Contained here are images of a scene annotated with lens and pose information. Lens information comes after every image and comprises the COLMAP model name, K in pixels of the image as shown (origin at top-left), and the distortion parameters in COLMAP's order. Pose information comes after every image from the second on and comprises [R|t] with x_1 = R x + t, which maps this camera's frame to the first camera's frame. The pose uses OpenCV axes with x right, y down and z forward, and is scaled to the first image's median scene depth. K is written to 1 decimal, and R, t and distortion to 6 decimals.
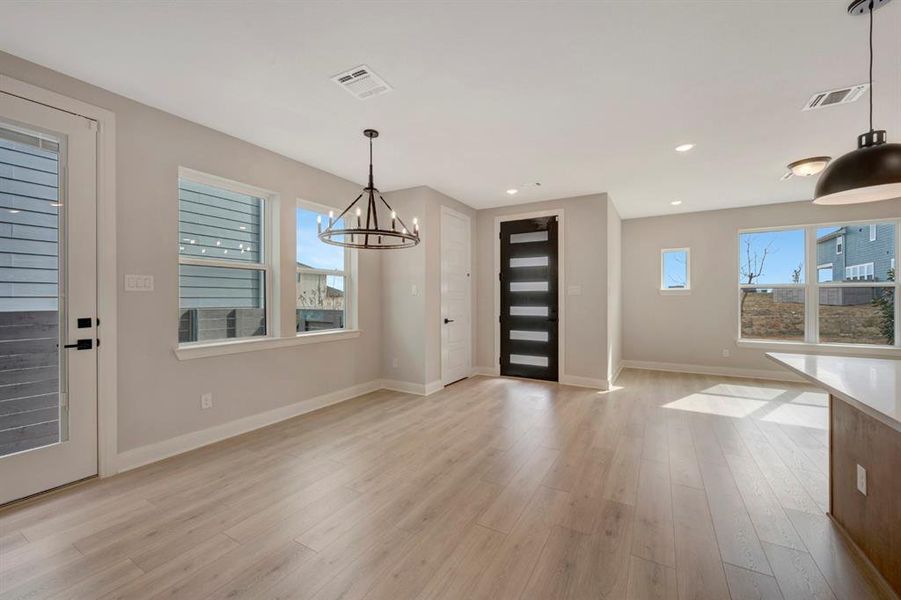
lens RADIAL K [[356.5, 0, 454.0], [0, 356.5, 297.9], [0, 0, 1]] dist [-0.000088, -0.000586]
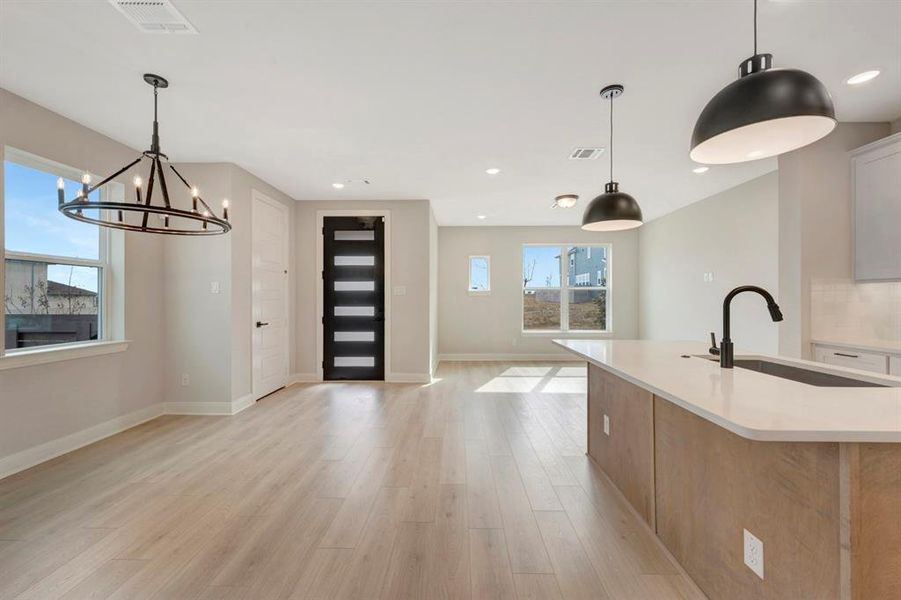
lens RADIAL K [[356.5, 0, 454.7], [0, 356.5, 297.9], [0, 0, 1]] dist [-0.000088, -0.000586]
pose [[0.872459, 0.000386, 0.488688, -0.029814], [-0.000619, 1.000000, 0.000315, 0.000019], [-0.488688, -0.000577, 0.872459, 0.017562]]
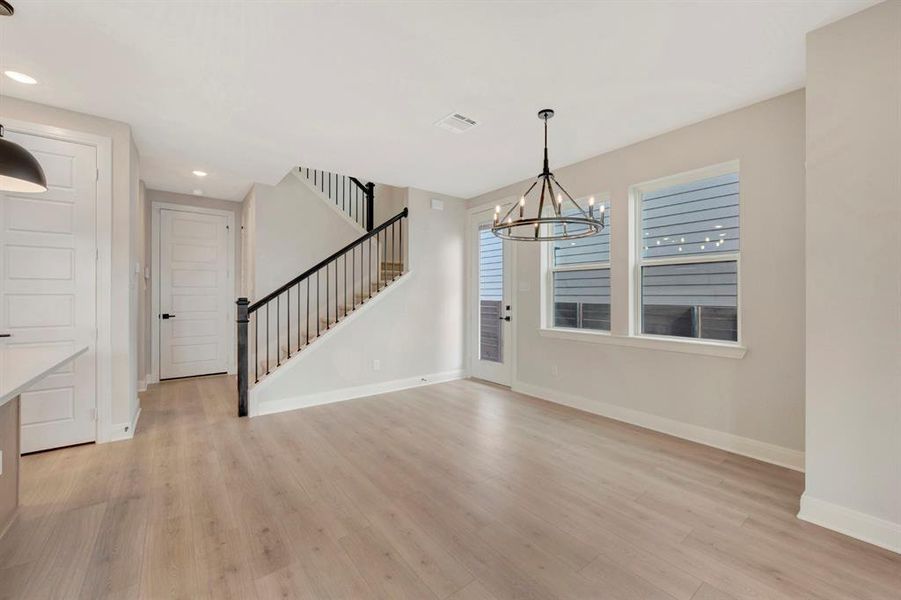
lens RADIAL K [[356.5, 0, 455.6], [0, 356.5, 296.0], [0, 0, 1]] dist [-0.000088, -0.000586]
pose [[-0.369863, -0.004440, -0.929076, 0.435215], [-0.001813, 0.999990, -0.004057, 0.005904], [0.929085, 0.000184, -0.369867, 0.696280]]
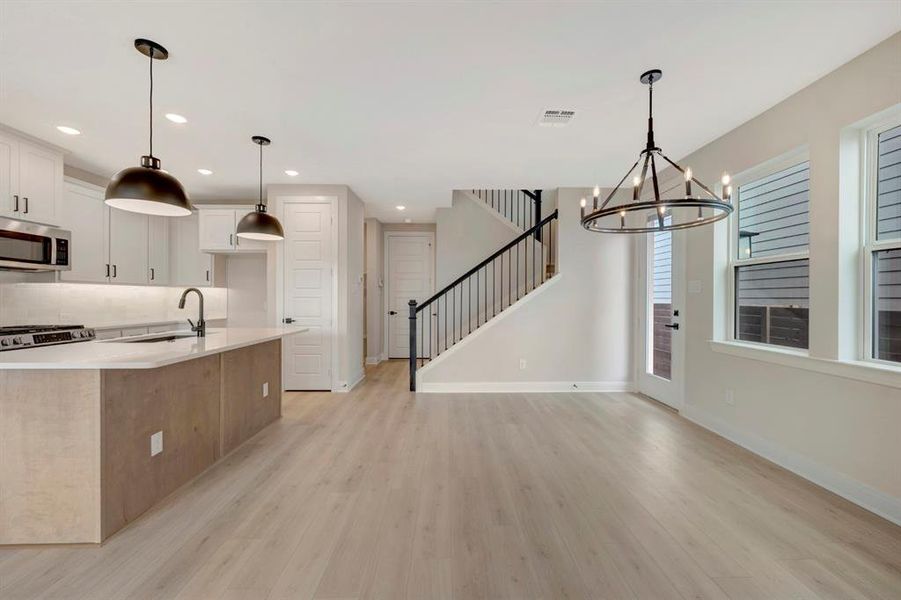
lens RADIAL K [[356.5, 0, 454.5], [0, 356.5, 299.4], [0, 0, 1]] dist [-0.000088, -0.000586]
pose [[-0.855546, -0.003328, -0.517717, 0.314335], [-0.004295, 0.999991, 0.000669, 0.005193], [0.517710, 0.002796, -0.855552, 0.886156]]
